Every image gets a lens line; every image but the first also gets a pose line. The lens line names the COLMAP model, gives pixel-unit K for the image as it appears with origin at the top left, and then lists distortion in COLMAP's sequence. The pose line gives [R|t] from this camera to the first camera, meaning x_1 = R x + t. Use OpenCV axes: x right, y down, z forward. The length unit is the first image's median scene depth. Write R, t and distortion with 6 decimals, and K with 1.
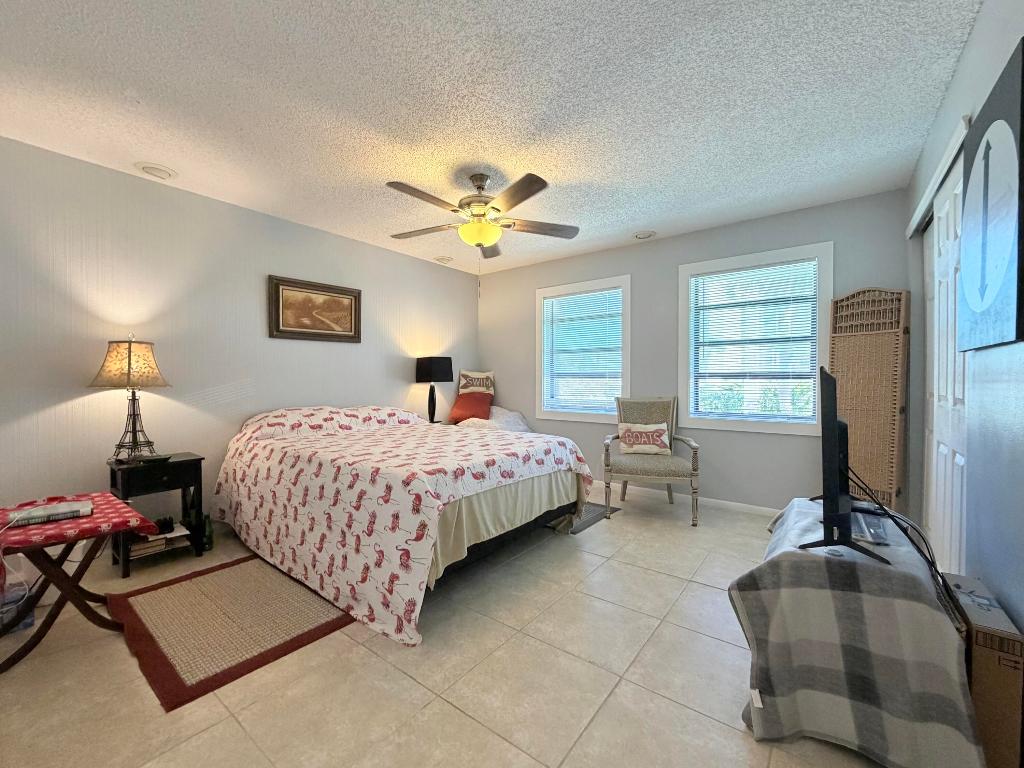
lens RADIAL K [[414.7, 0, 513.0], [0, 414.7, 385.4], [0, 0, 1]] dist [-0.000977, 0.001009]
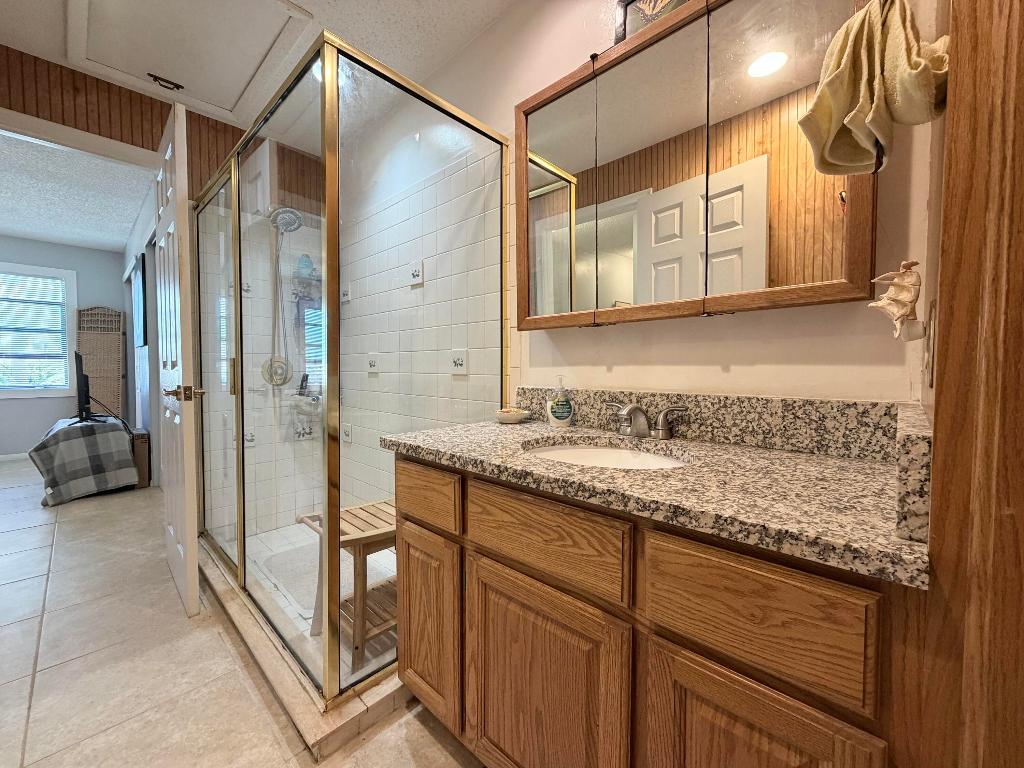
lens RADIAL K [[414.7, 0, 512.9], [0, 414.7, 381.3], [0, 0, 1]] dist [-0.000977, 0.001009]
pose [[0.105558, -0.032777, 0.993873, -0.733764], [0.013041, 0.999416, 0.031575, 0.046723], [-0.994328, 0.009628, 0.105924, -0.944332]]
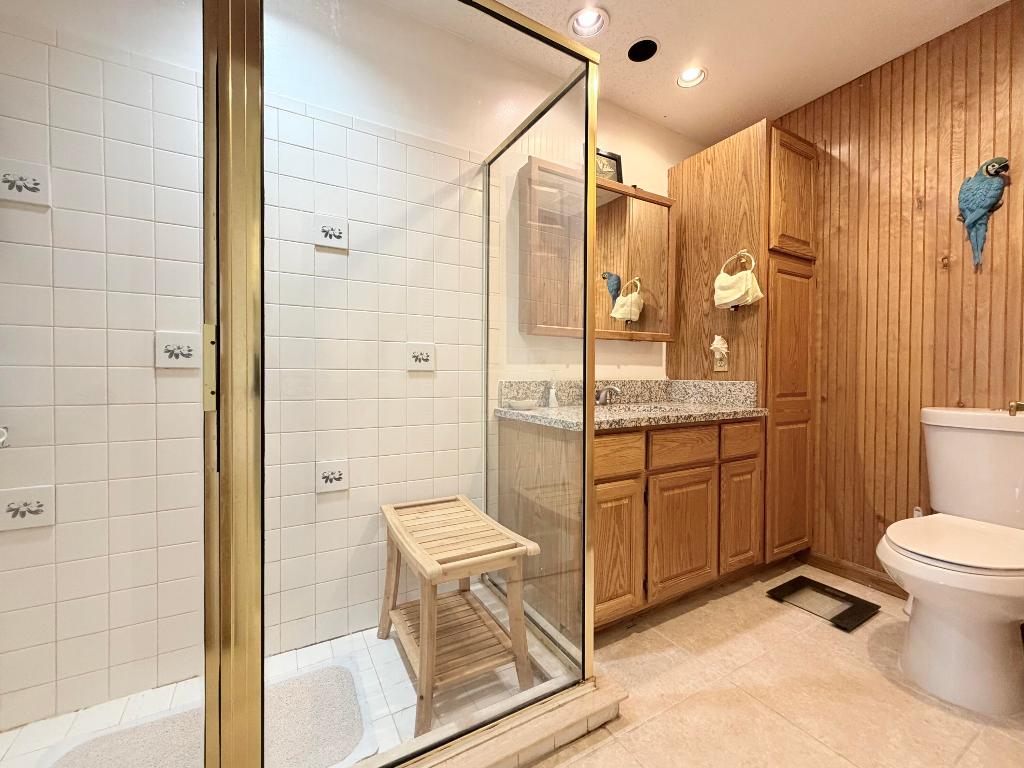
lens RADIAL K [[414.7, 0, 512.0], [0, 414.7, 383.4], [0, 0, 1]] dist [-0.000977, 0.001009]
pose [[-0.922131, -0.006942, 0.386816, -0.408676], [0.004569, 0.999574, 0.028830, 0.058500], [-0.386851, 0.028352, -0.921706, -0.220429]]
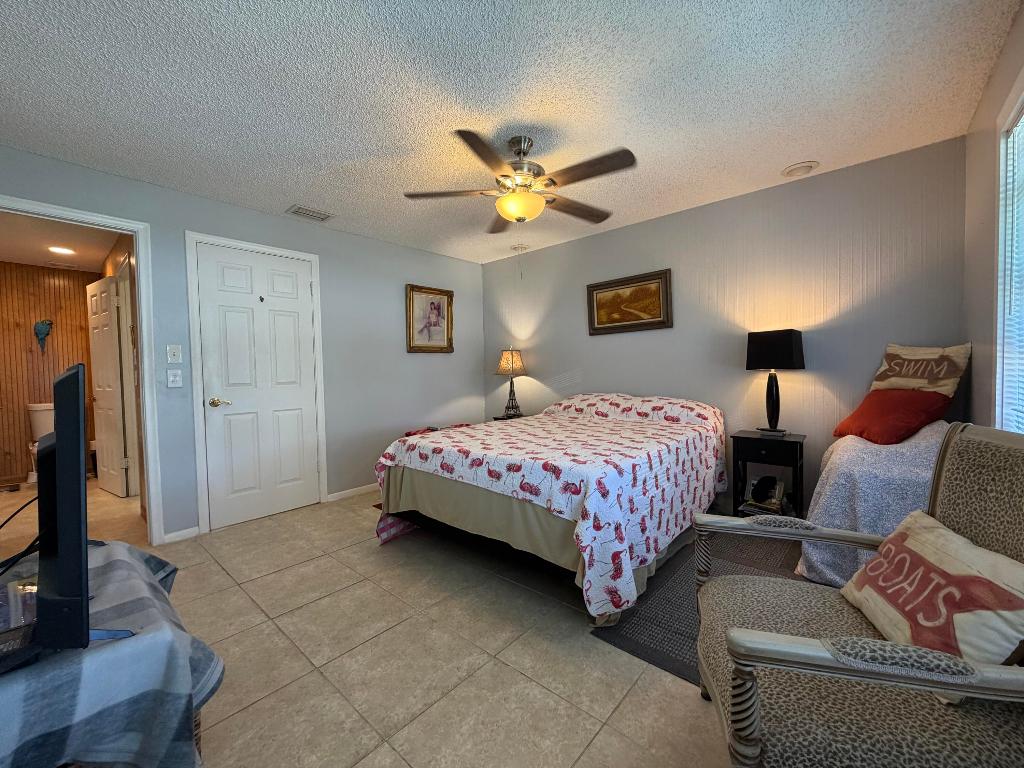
lens RADIAL K [[414.7, 0, 513.5], [0, 414.7, 385.0], [0, 0, 1]] dist [-0.000977, 0.001009]
pose [[-0.068523, 0.035713, -0.997010, 0.829592], [0.005565, 0.999357, 0.035415, -0.015503], [0.997634, -0.003122, -0.068678, 1.060446]]
